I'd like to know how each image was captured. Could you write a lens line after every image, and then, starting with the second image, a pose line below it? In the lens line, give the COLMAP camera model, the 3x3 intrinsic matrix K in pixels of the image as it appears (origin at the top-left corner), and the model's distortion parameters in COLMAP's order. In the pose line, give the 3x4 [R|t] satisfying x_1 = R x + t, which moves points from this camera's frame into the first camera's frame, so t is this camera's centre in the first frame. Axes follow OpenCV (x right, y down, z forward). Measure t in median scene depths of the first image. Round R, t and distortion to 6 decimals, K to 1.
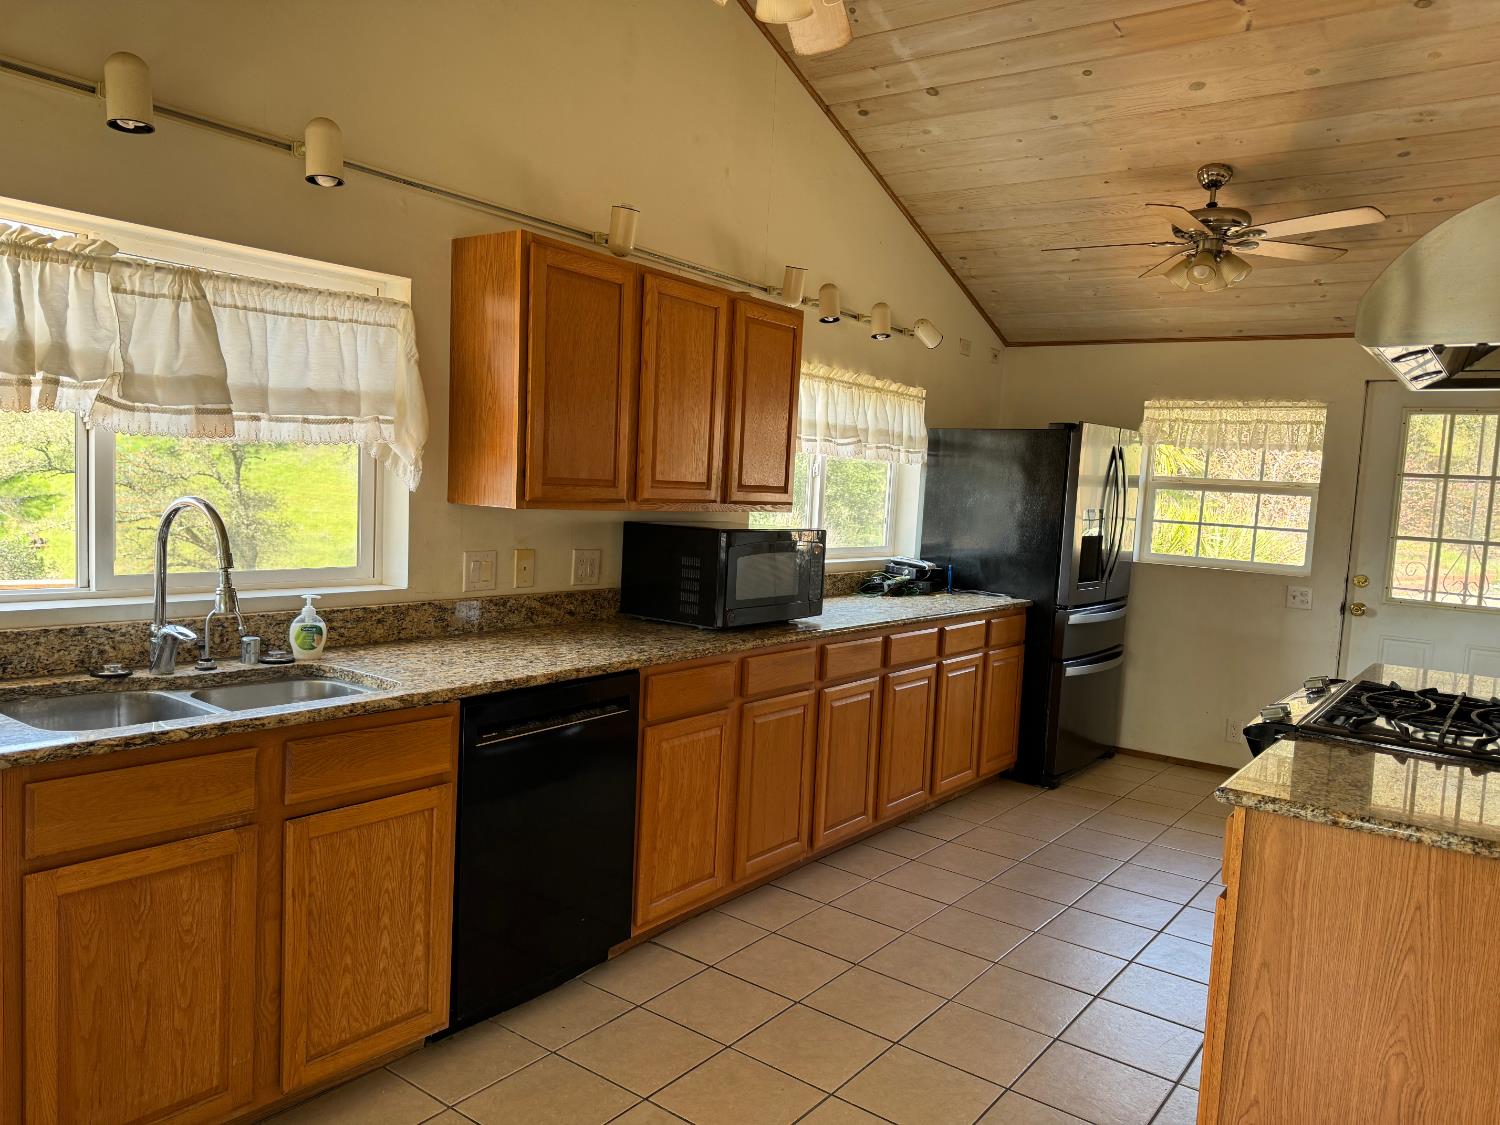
lens RADIAL K [[1033.5, 0, 750.1], [0, 1033.5, 576.0], [0, 0, 1]] dist [0.003239, -0.003640]
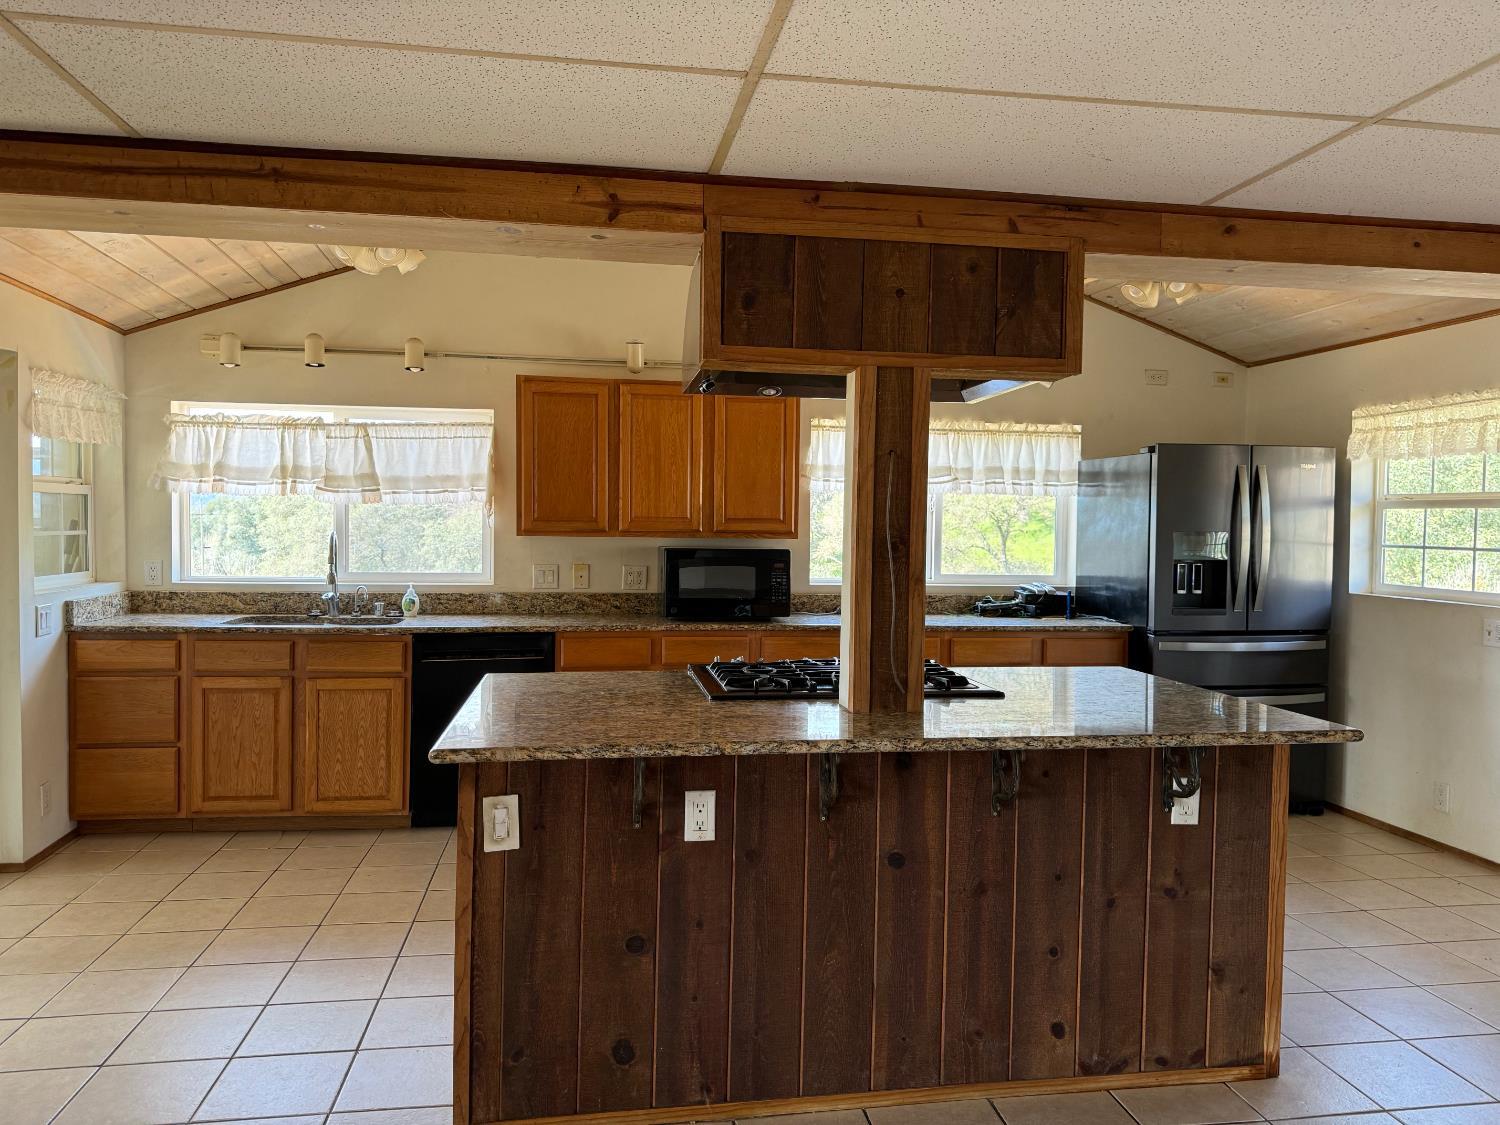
lens RADIAL K [[1049.3, 0, 743.9], [0, 1049.3, 554.8], [0, 0, 1]] dist [0.105636, -0.147378]
pose [[0.725822, -0.015898, -0.687699, 1.379165], [-0.039712, 0.997097, -0.064964, 0.070110], [0.686736, 0.074462, 0.723083, 0.006853]]
